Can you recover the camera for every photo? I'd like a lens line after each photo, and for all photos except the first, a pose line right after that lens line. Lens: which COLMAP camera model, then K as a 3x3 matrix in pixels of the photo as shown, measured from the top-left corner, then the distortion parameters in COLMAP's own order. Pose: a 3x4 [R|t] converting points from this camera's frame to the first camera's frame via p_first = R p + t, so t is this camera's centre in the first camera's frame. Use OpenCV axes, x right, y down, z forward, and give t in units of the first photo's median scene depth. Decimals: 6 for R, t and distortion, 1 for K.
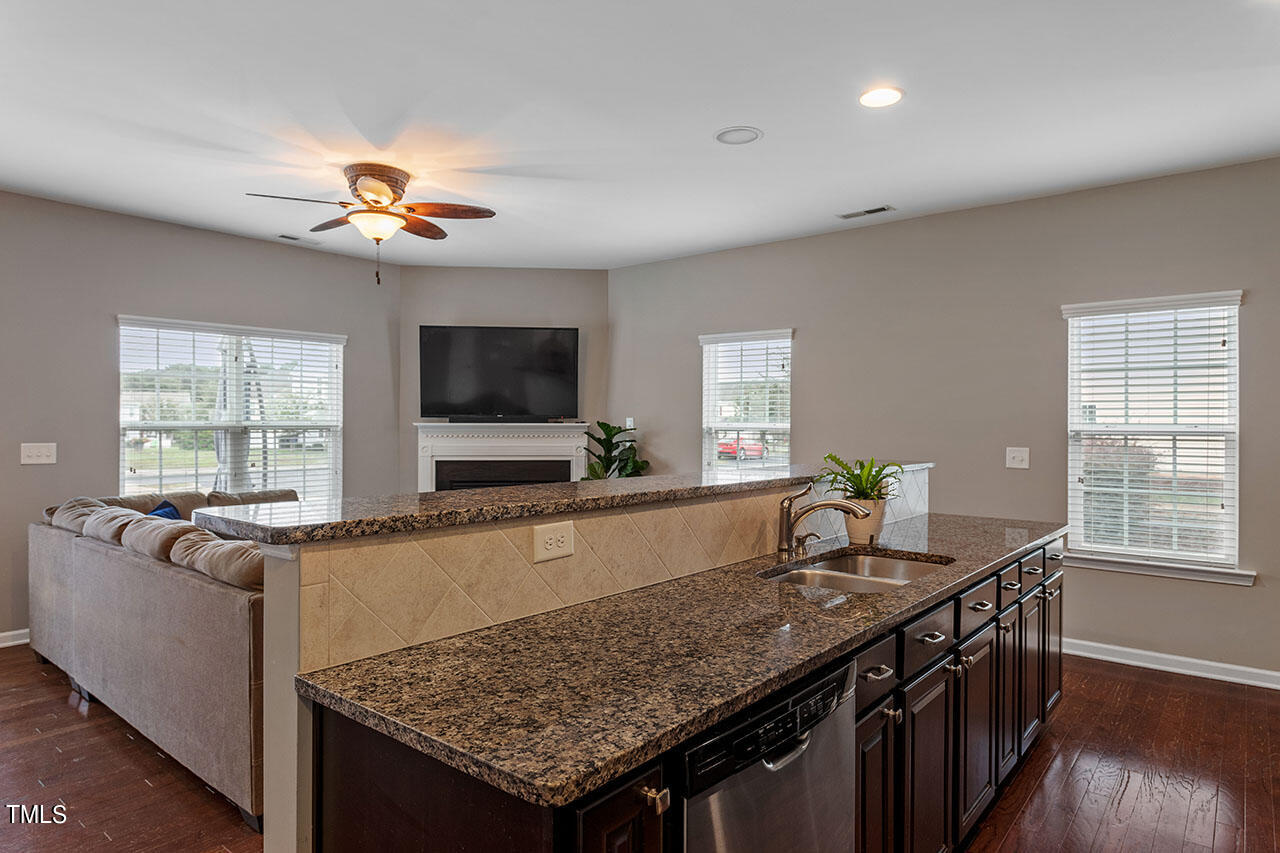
lens RADIAL K [[748.5, 0, 637.0], [0, 748.5, 425.6], [0, 0, 1]] dist [-0.002864, -0.001001]
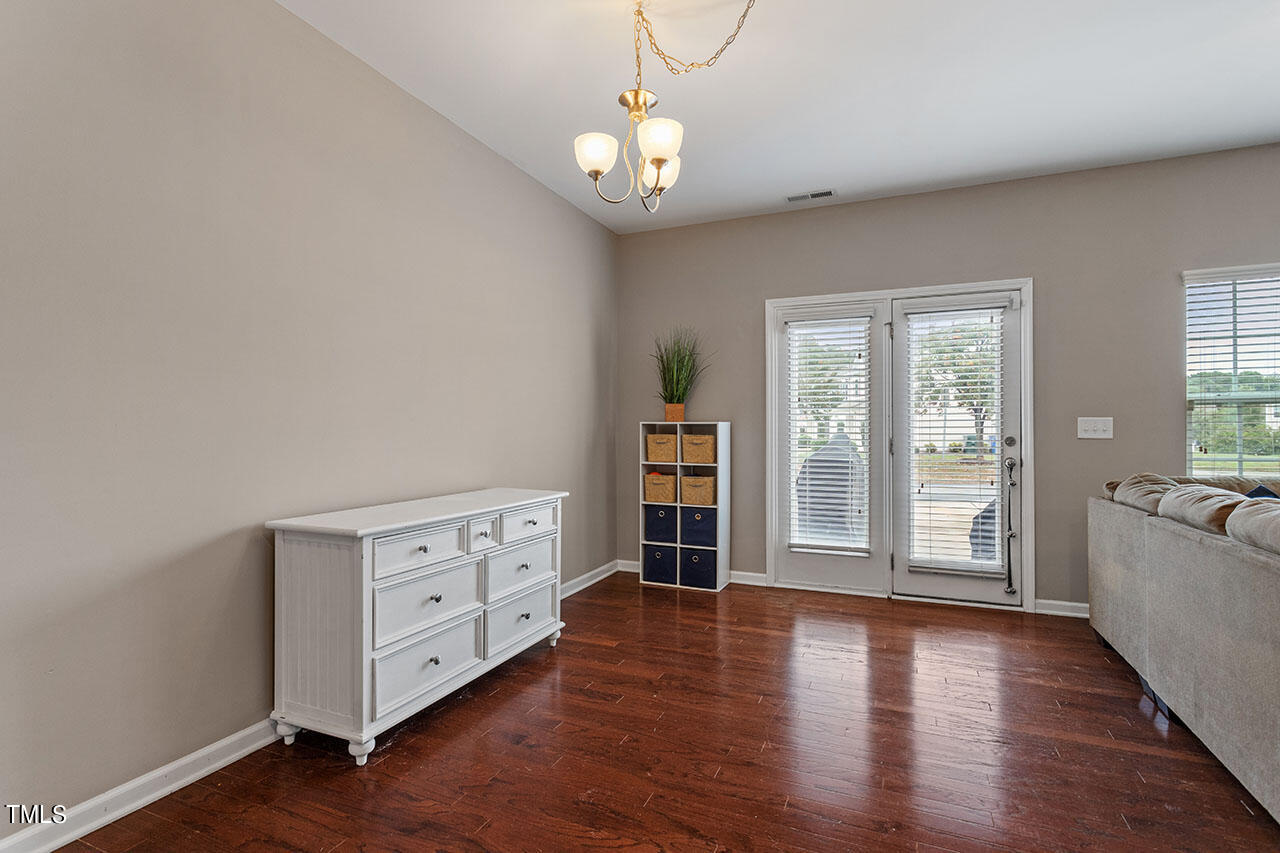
lens RADIAL K [[612.8, 0, 631.0], [0, 612.8, 426.3], [0, 0, 1]] dist [0.000586, 0.001167]
pose [[0.270105, -0.006728, -0.962807, -0.217645], [-0.002697, 0.999966, -0.007744, 0.049762], [0.962827, 0.004688, 0.270078, 0.223523]]
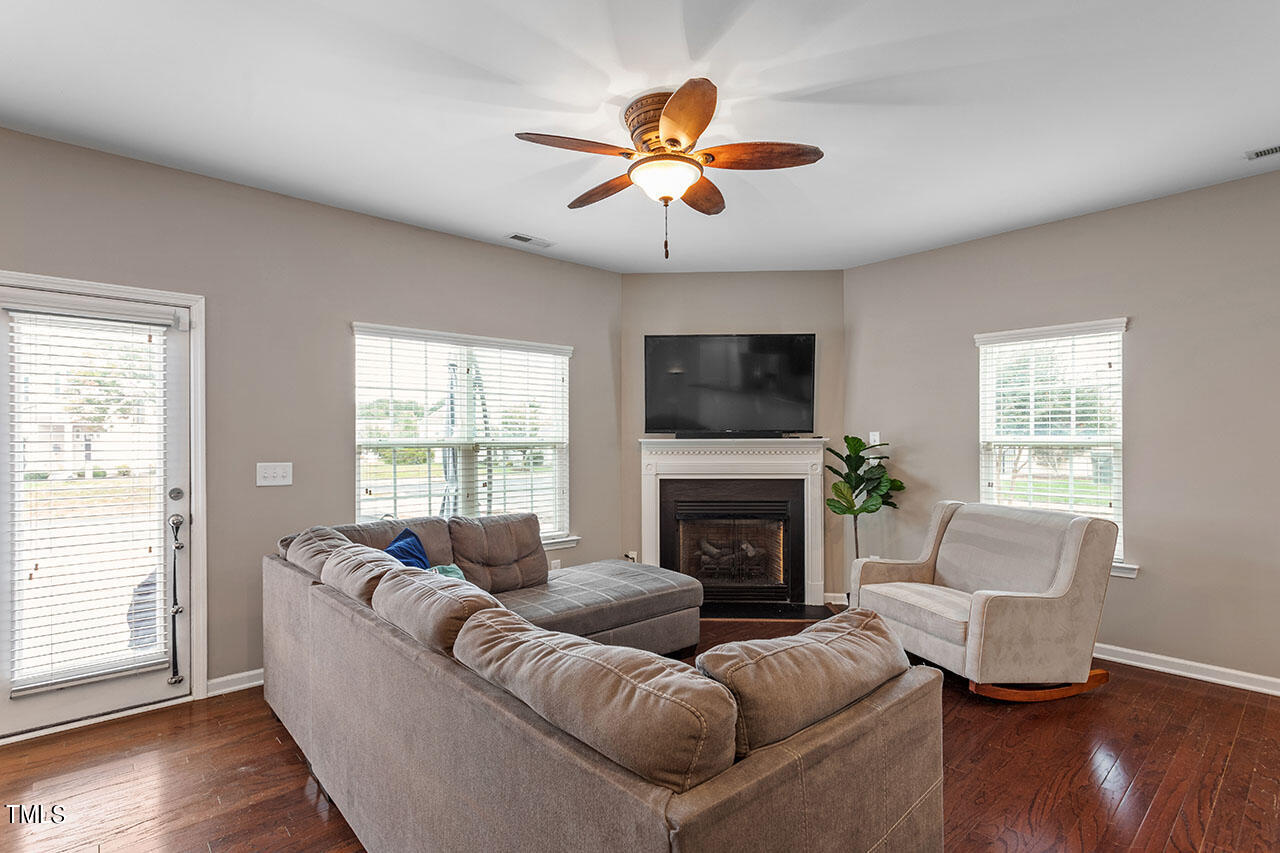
lens RADIAL K [[612.8, 0, 638.2], [0, 612.8, 442.3], [0, 0, 1]] dist [0.000586, 0.001167]
pose [[0.988239, -0.005352, -0.152825, -0.287869], [0.005046, 0.999984, -0.002393, 0.003674], [0.152835, 0.001593, 0.988250, 0.380378]]
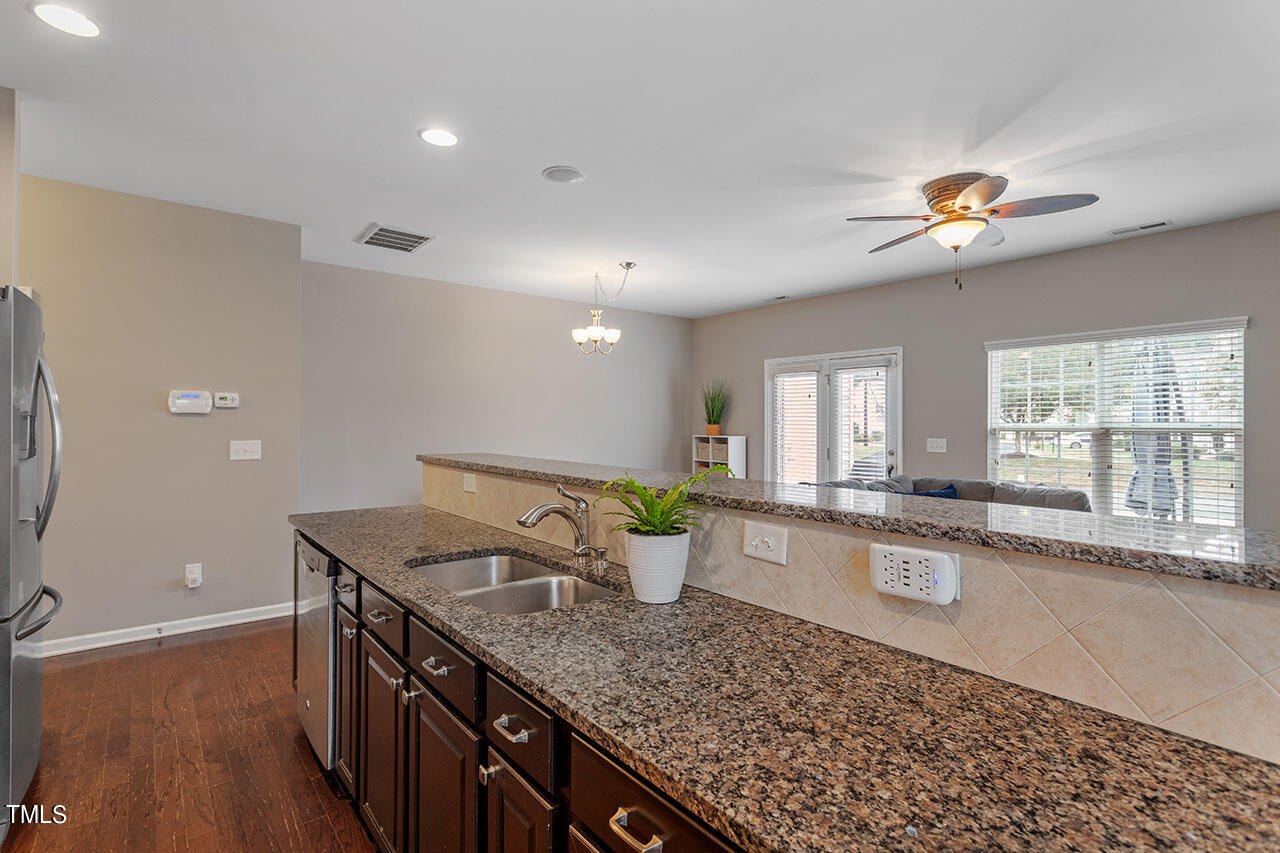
lens RADIAL K [[612.8, 0, 634.7], [0, 612.8, 418.1], [0, 0, 1]] dist [0.000586, 0.001167]
pose [[-0.208079, -0.011217, -0.978048, 0.590898], [-0.007400, 0.999924, -0.009894, -0.000622], [0.978084, 0.005179, -0.208146, 0.763255]]
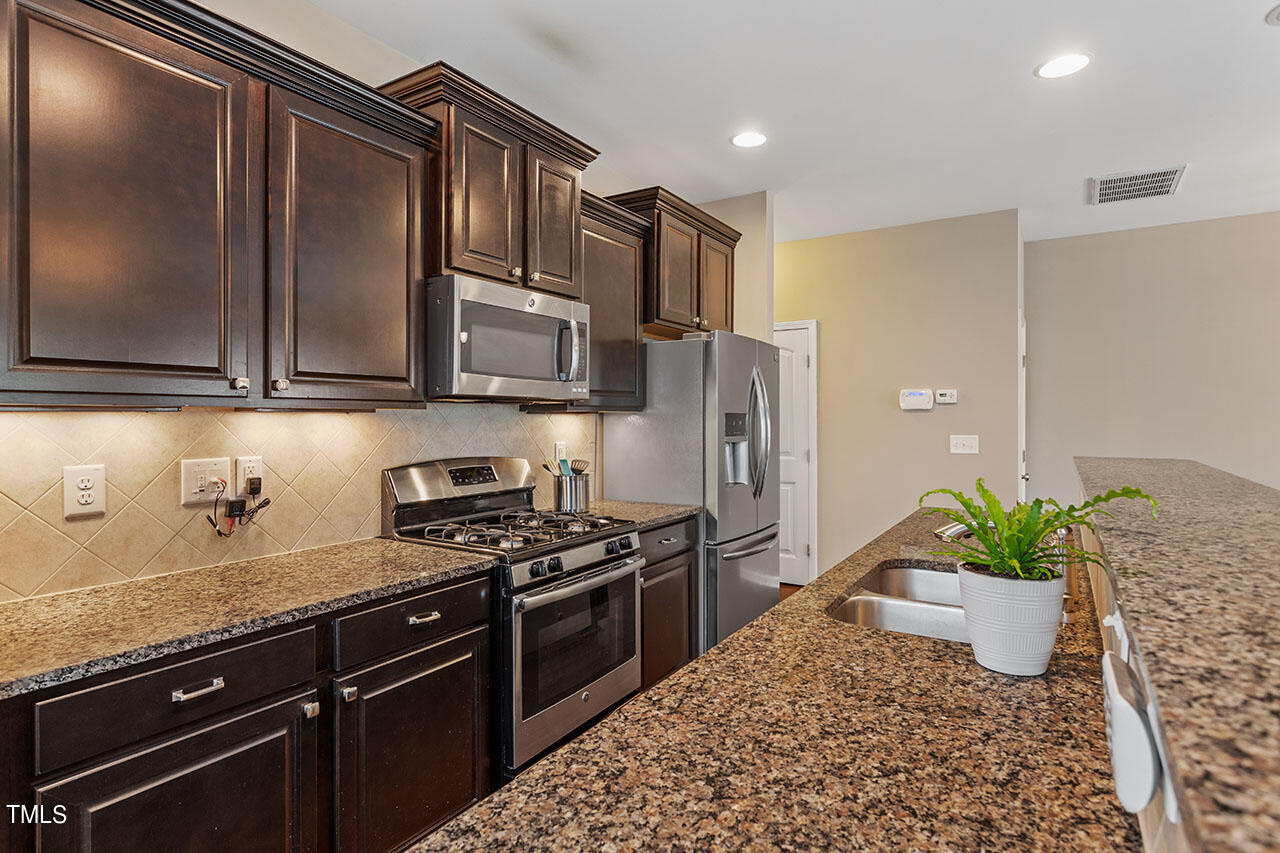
lens RADIAL K [[652.1, 0, 635.7], [0, 652.1, 418.1], [0, 0, 1]] dist [-0.007427, 0.001776]
pose [[-0.993570, -0.001654, -0.113205, 0.410193], [-0.002280, 0.999983, 0.005397, -0.002236], [0.113195, 0.005621, -0.993557, 0.961970]]
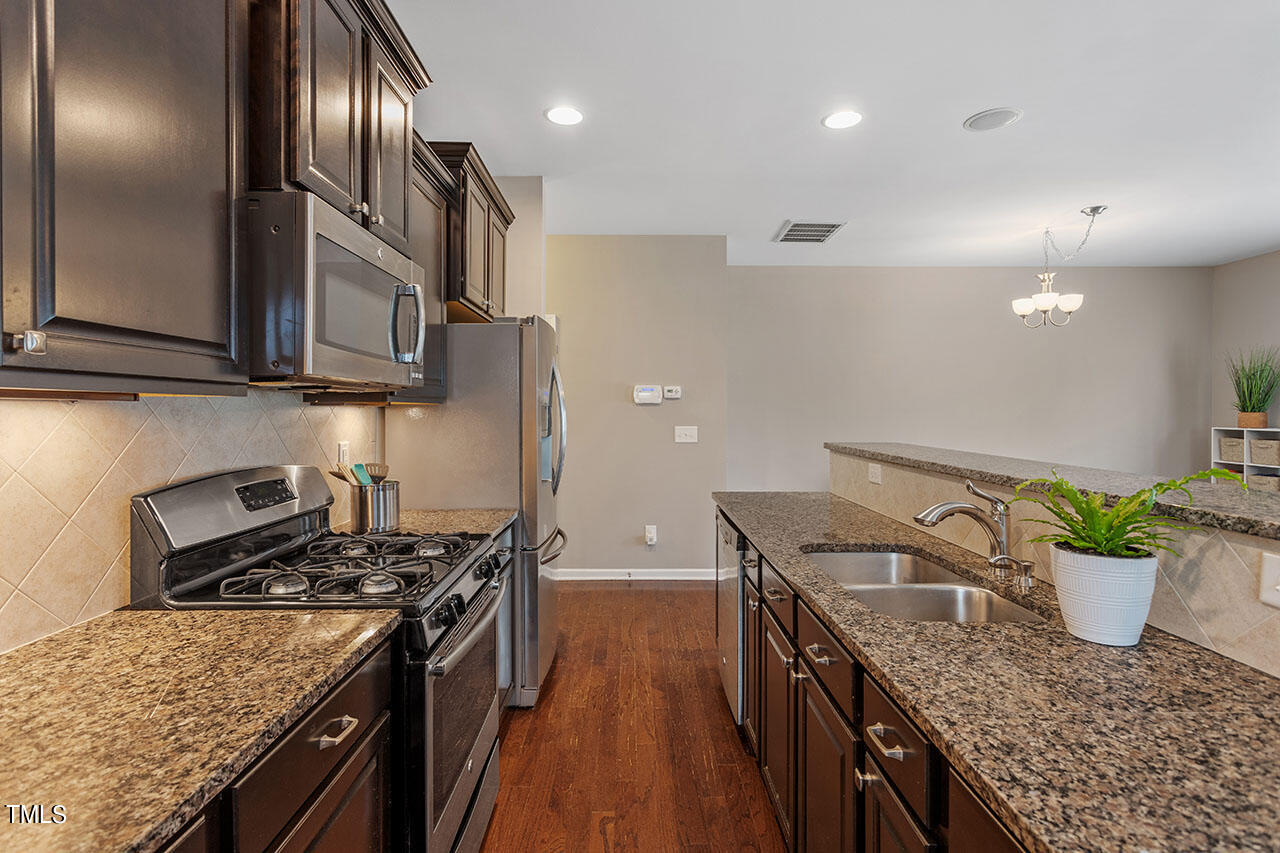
lens RADIAL K [[612.8, 0, 633.2], [0, 612.8, 414.1], [0, 0, 1]] dist [0.000586, 0.001167]
pose [[-0.771303, 0.000453, -0.636468, 0.574155], [-0.004913, 0.999966, 0.006666, -0.000065], [0.636449, 0.008268, -0.771274, 0.781057]]
